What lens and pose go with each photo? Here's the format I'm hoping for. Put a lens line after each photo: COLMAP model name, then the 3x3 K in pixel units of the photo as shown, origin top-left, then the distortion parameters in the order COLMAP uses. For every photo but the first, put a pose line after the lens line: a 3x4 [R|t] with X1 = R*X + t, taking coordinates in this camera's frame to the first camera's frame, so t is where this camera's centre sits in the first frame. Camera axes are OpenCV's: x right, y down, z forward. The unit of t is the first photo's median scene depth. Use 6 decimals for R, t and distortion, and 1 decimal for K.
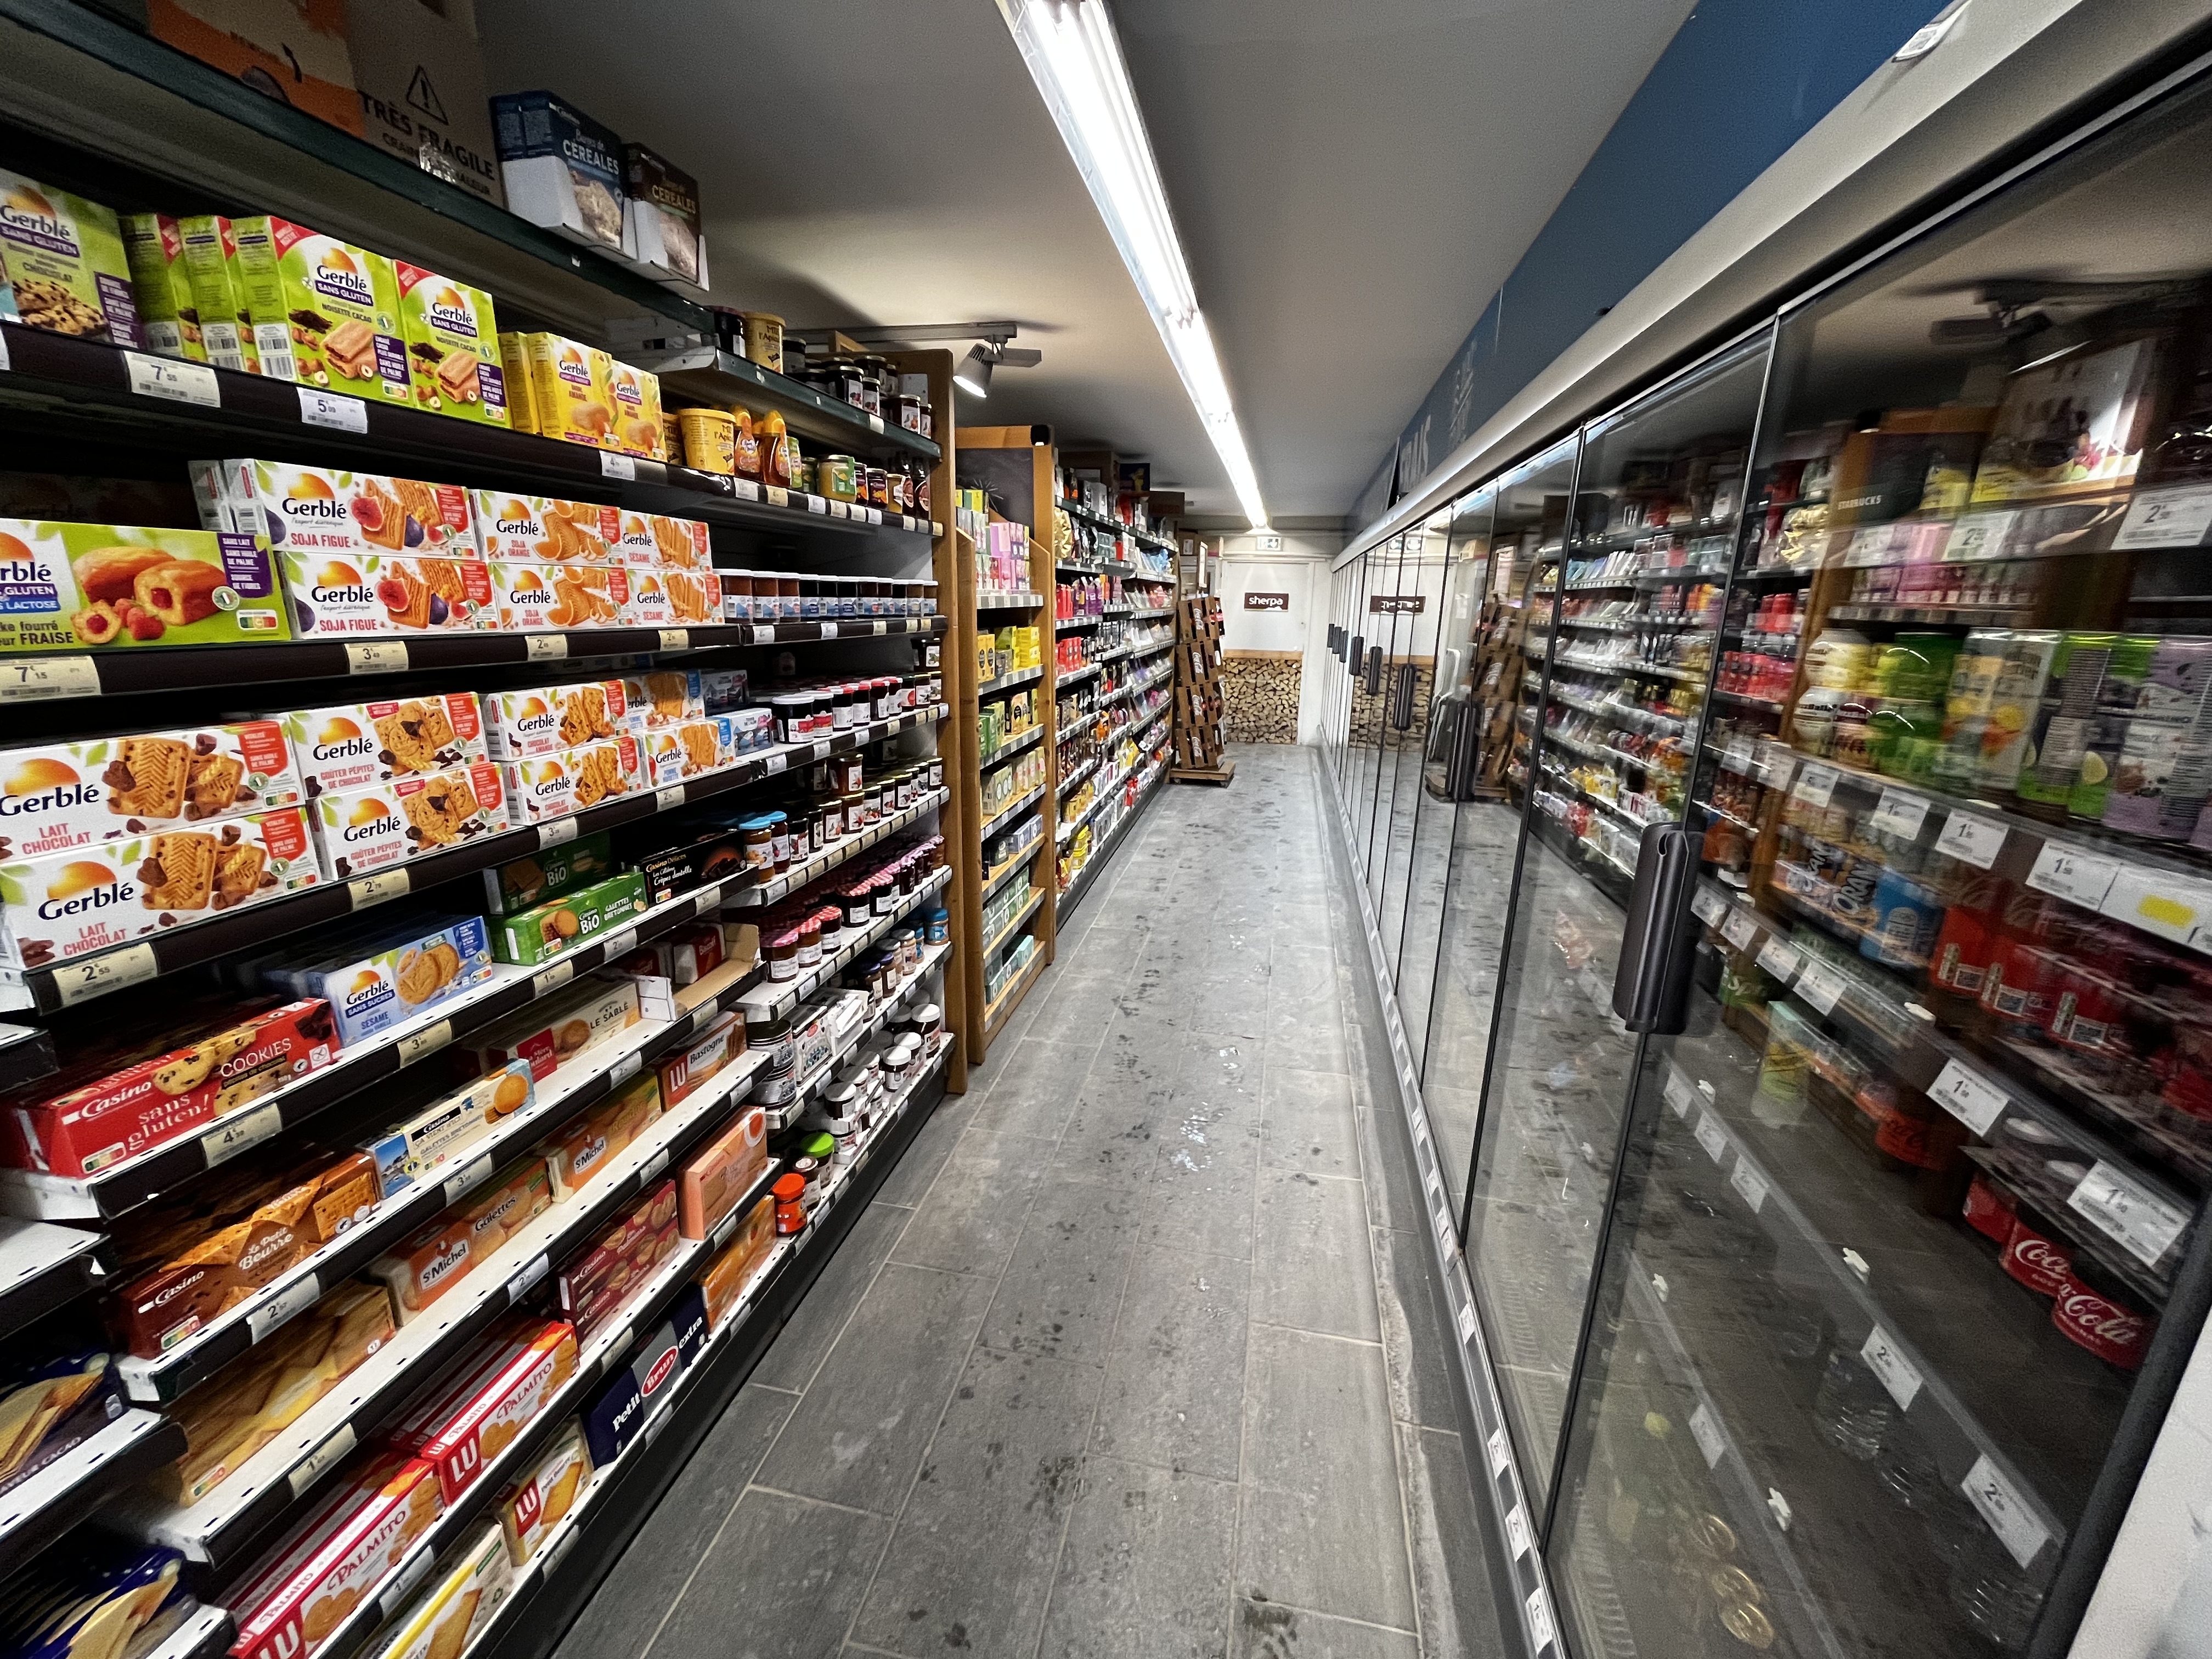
lens RADIAL K [[891.4, 0, 1089.1], [0, 891.4, 835.8], [0, 0, 1]] dist [-0.004305, -0.000202]
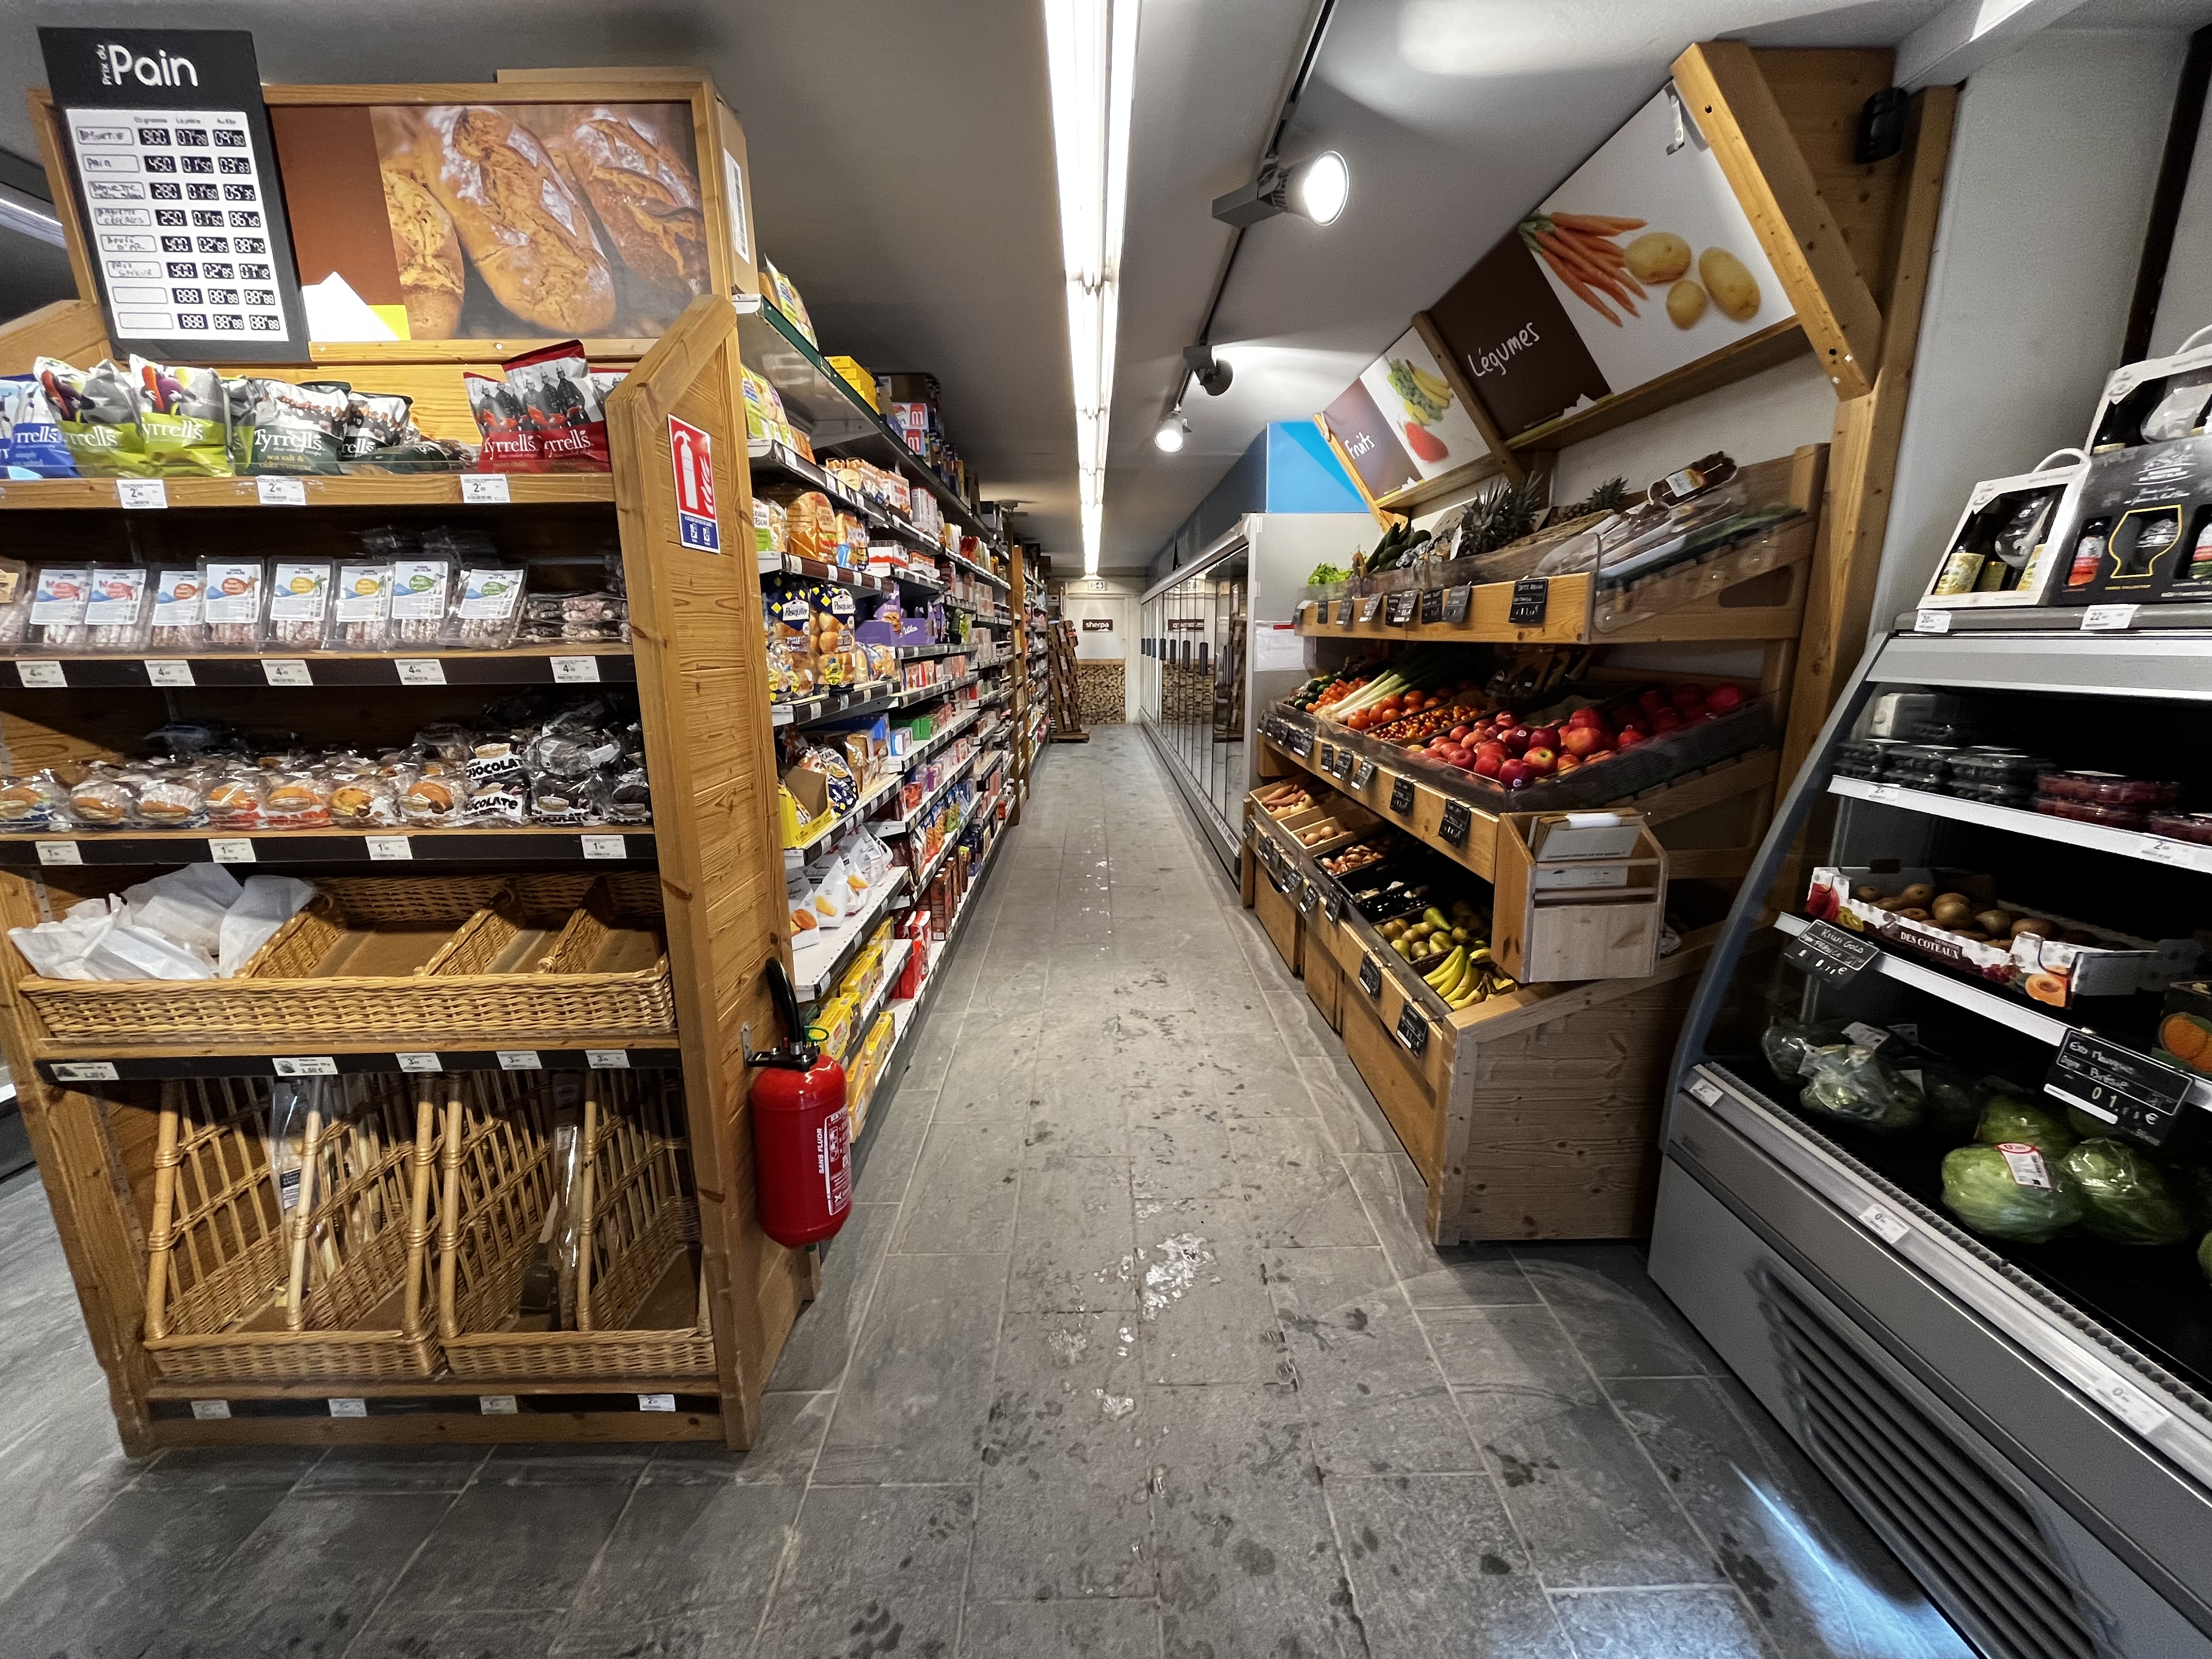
lens RADIAL K [[891.4, 0, 1113.4], [0, 891.4, 835.6], [0, 0, 1]] dist [-0.004305, -0.000202]
pose [[0.971261, -0.070143, 0.227447, -0.151305], [0.078601, 0.996503, -0.028333, 0.140223], [-0.224664, 0.045397, 0.973378, -0.465004]]
